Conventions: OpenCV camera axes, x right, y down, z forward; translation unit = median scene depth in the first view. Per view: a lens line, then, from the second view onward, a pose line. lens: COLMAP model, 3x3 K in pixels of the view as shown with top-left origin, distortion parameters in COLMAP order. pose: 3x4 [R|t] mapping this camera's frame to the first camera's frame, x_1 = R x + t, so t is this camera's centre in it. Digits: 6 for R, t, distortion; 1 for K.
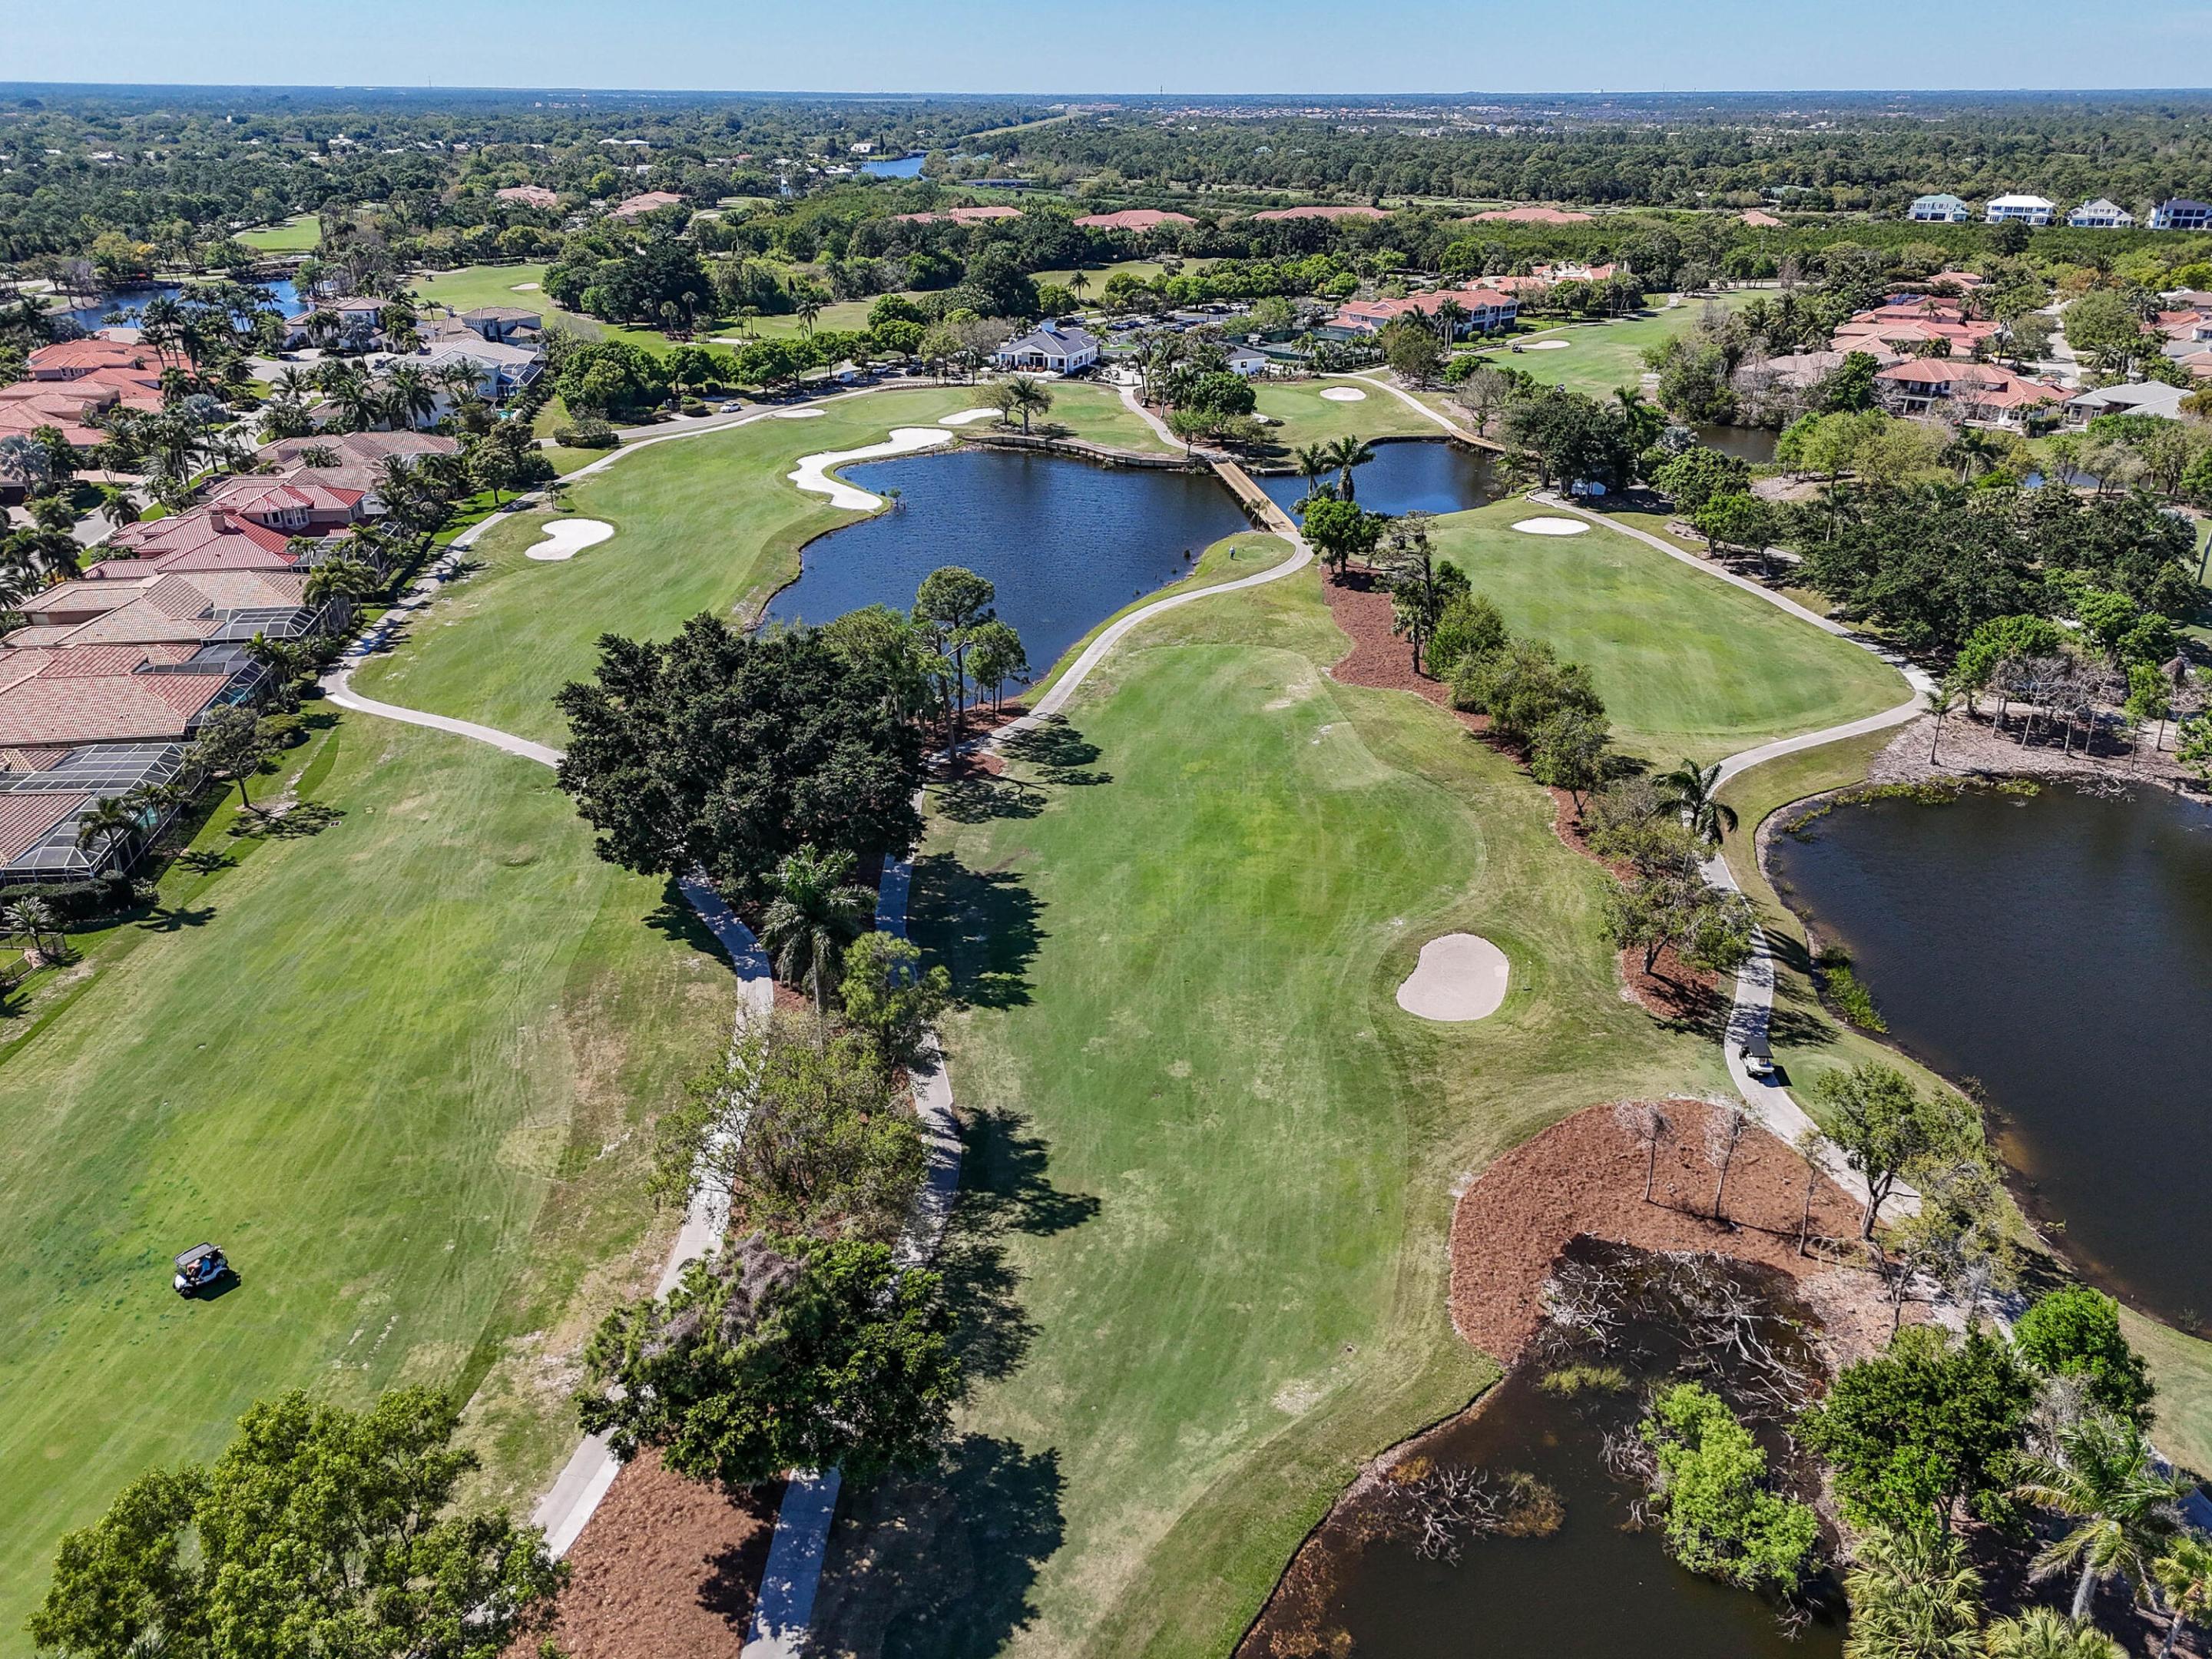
lens RADIAL K [[1656.5, 0, 1106.0], [0, 1656.5, 829.5], [0, 0, 1]] dist [0.072099, -0.053789]
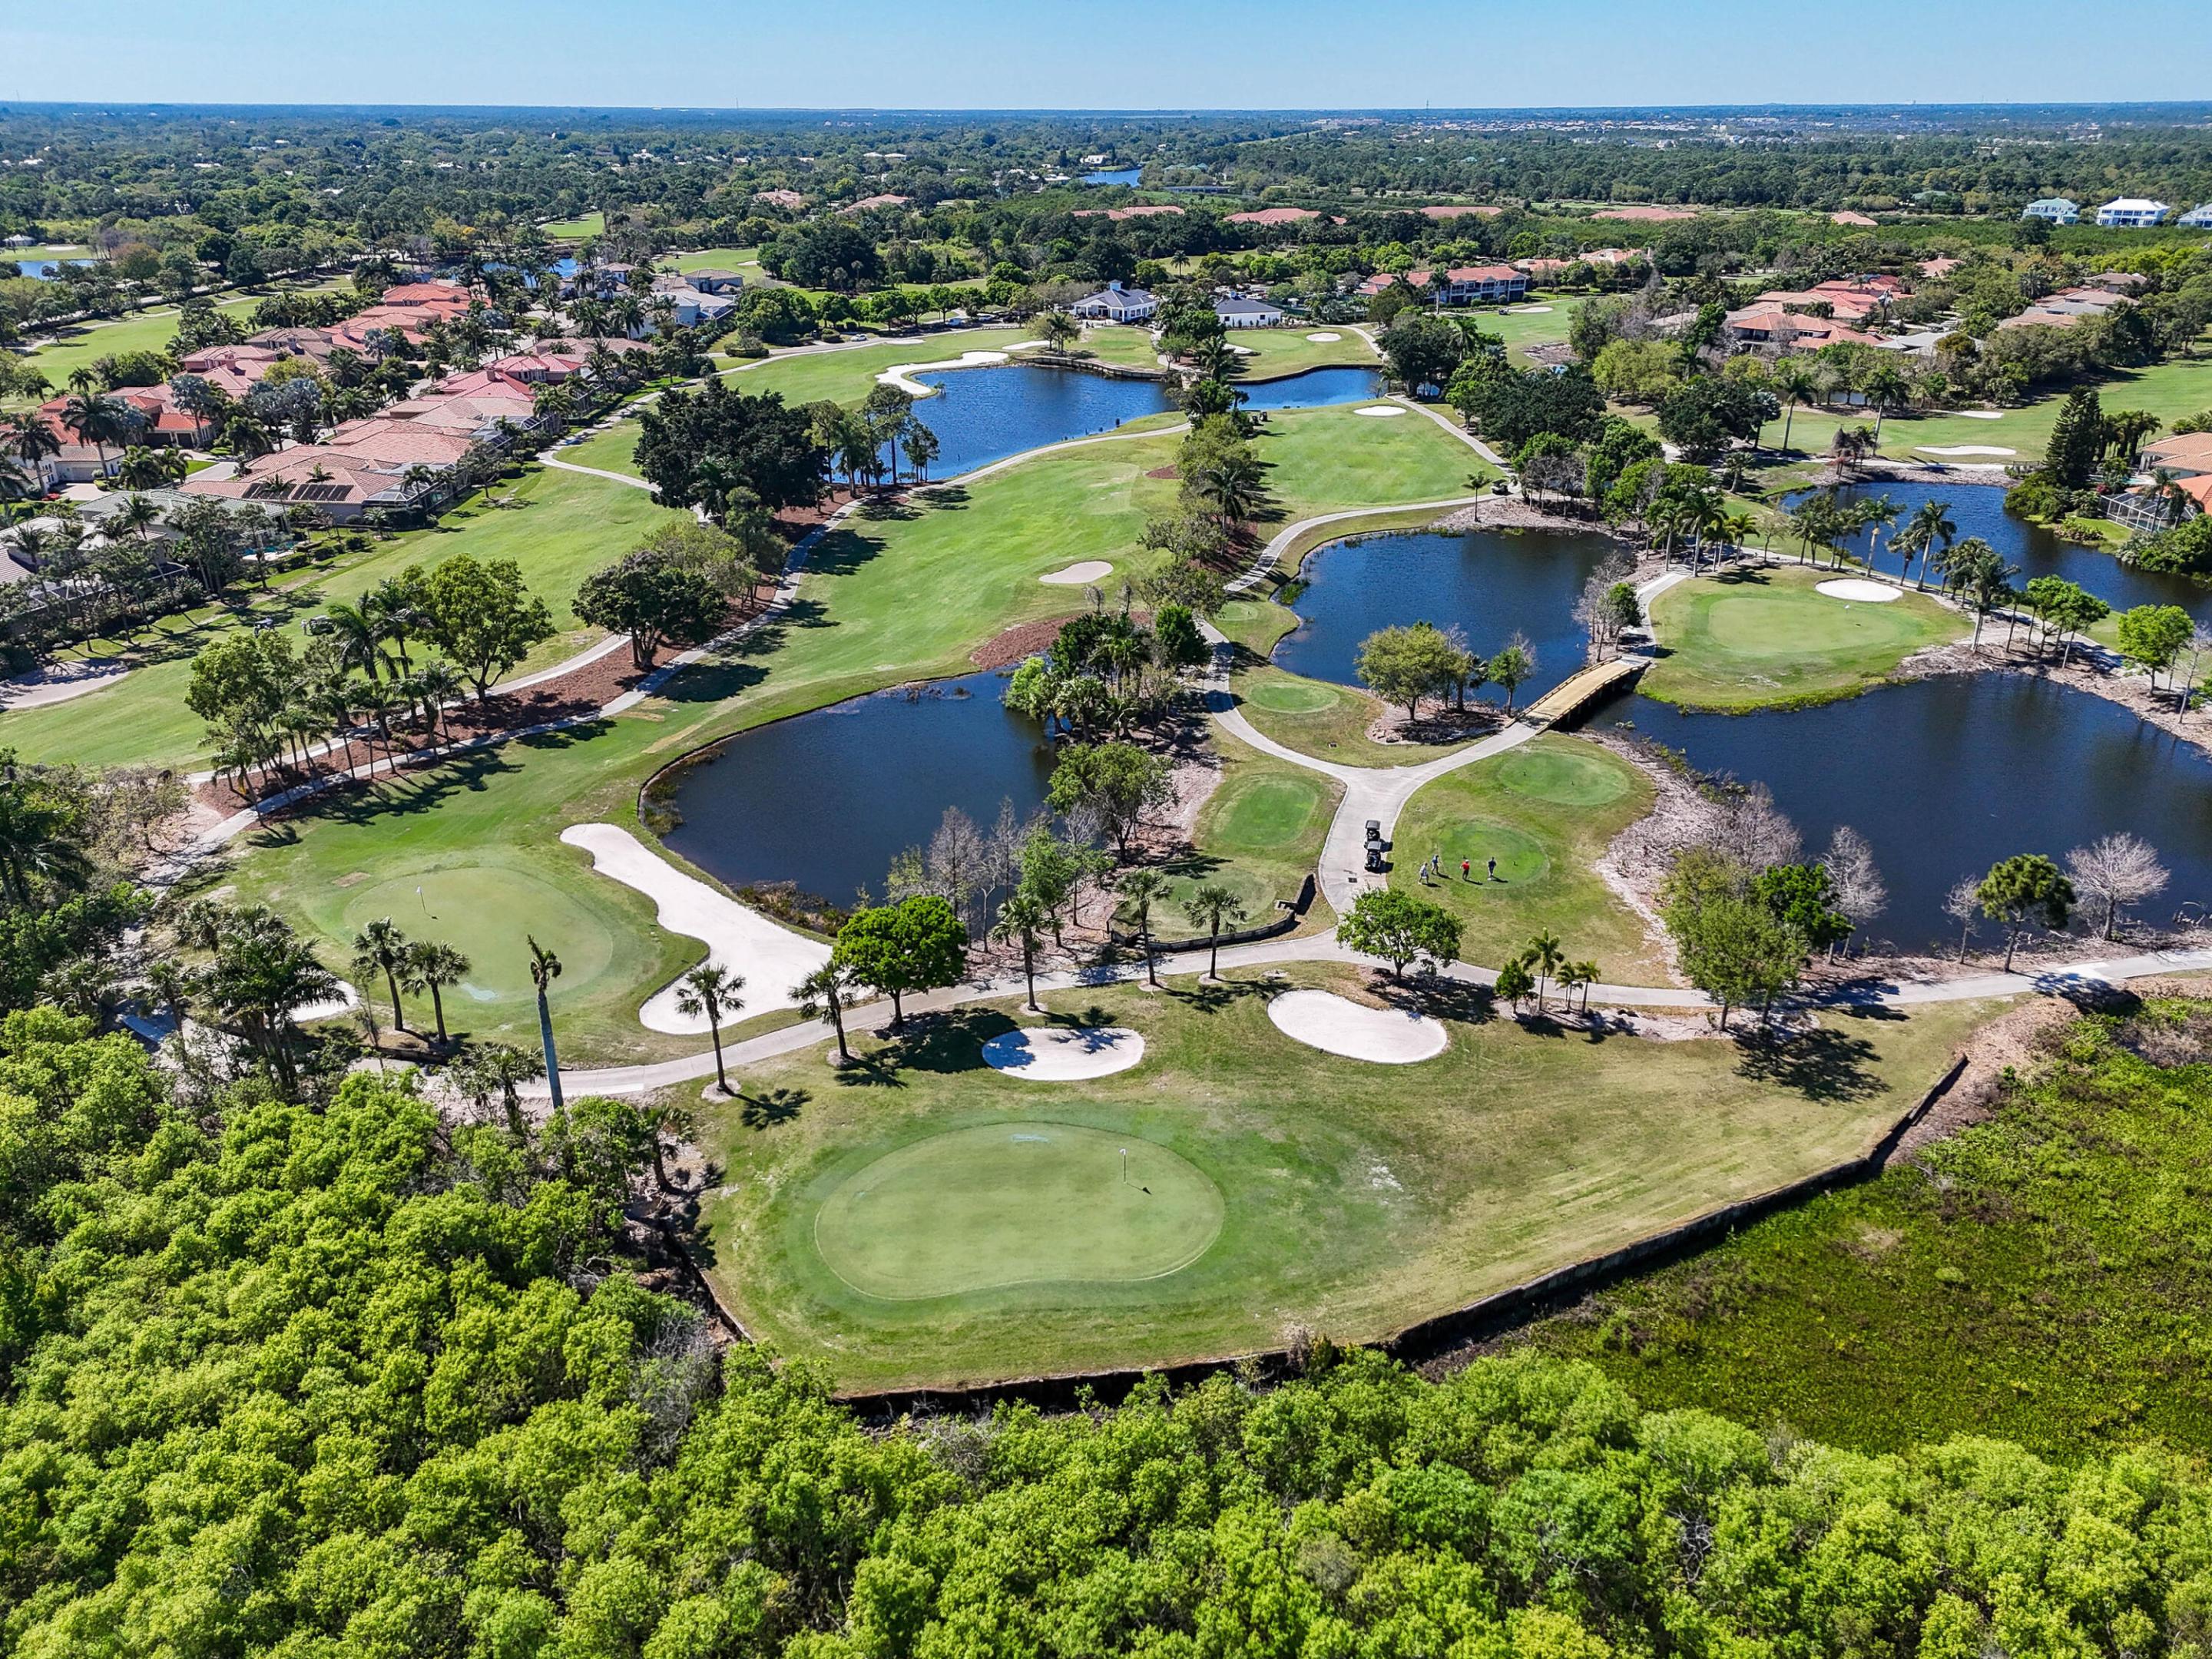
lens RADIAL K [[1656.5, 0, 1106.0], [0, 1656.5, 829.5], [0, 0, 1]] dist [0.072099, -0.053789]
pose [[0.988093, 0.058563, -0.142280, 0.105755], [-0.059717, 0.998208, -0.003854, 0.077313], [0.141799, 0.012304, 0.989819, -0.170770]]
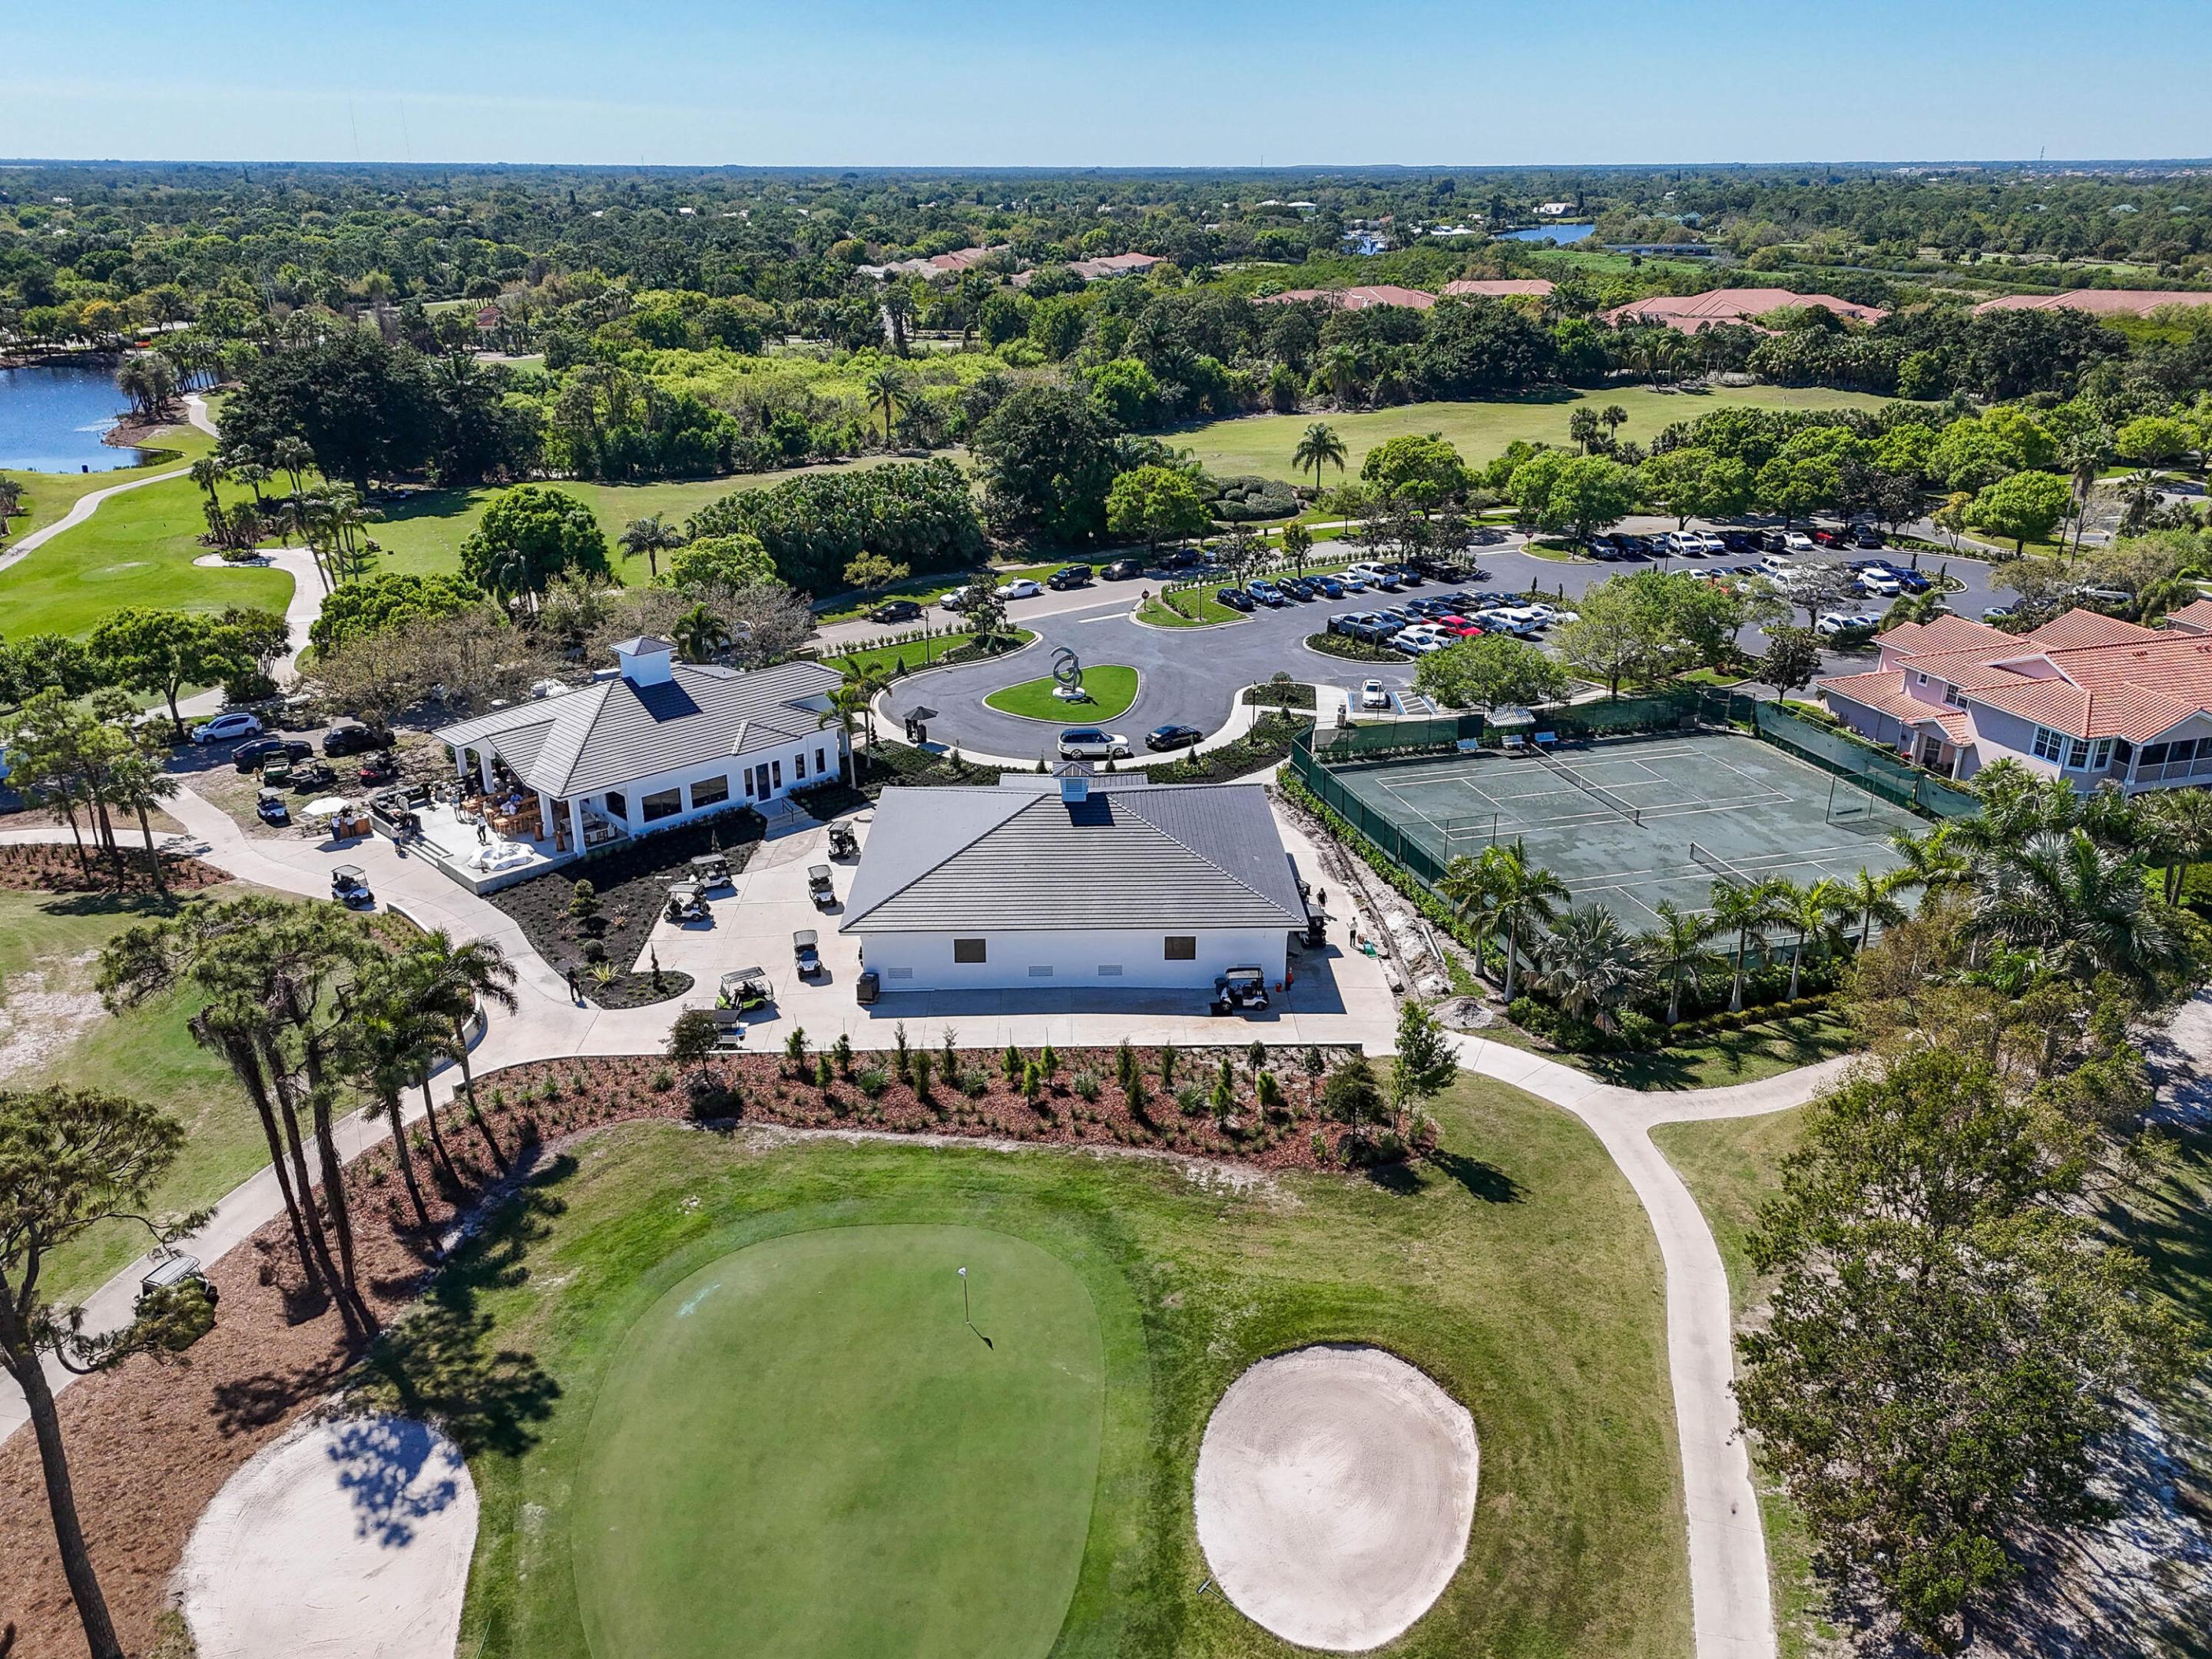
lens RADIAL K [[1606.0, 0, 1060.7], [0, 1606.0, 833.8], [0, 0, 1]] dist [0.073951, -0.074781]
pose [[0.884215, 0.170327, -0.434916, 0.104154], [-0.181886, 0.983201, 0.015266, -0.188311], [0.430210, 0.065606, 0.900342, 0.503886]]
